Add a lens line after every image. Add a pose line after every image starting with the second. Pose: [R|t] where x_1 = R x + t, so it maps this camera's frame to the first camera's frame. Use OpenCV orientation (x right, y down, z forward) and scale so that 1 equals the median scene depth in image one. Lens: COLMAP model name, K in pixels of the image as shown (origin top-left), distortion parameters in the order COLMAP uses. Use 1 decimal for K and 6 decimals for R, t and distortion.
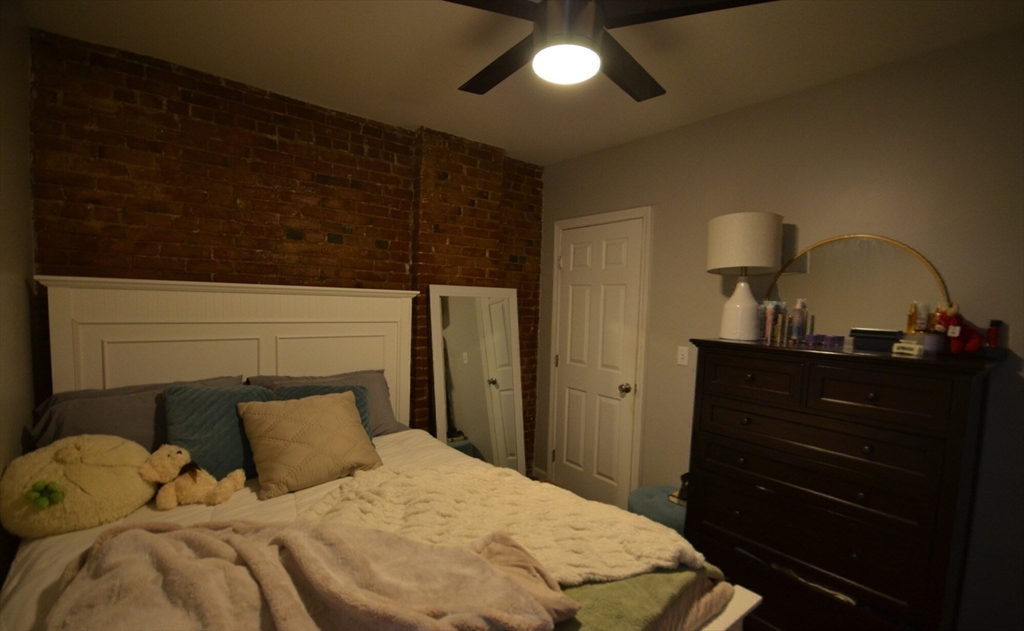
lens RADIAL K [[450.6, 0, 512.5], [0, 450.6, 337.3], [0, 0, 1]] dist [0.028221, -0.021161]
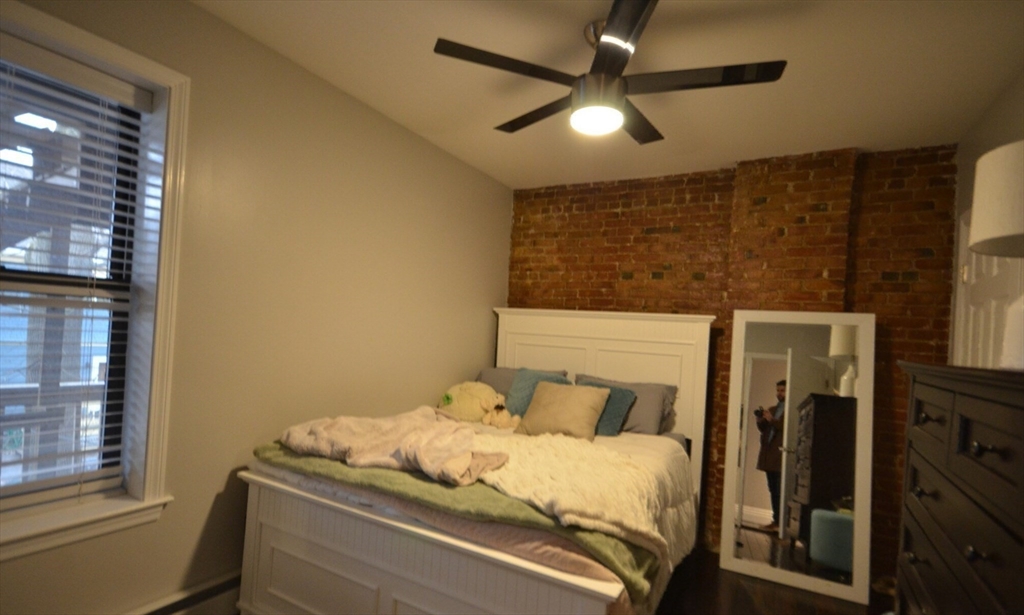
lens RADIAL K [[479.9, 0, 516.4], [0, 479.9, 324.9], [0, 0, 1]] dist [0.002763, 0.000336]
pose [[0.390680, -0.015542, -0.920396, 0.647545], [-0.121177, 0.990288, -0.068158, 0.049813], [0.912516, 0.138158, 0.385002, 0.163810]]
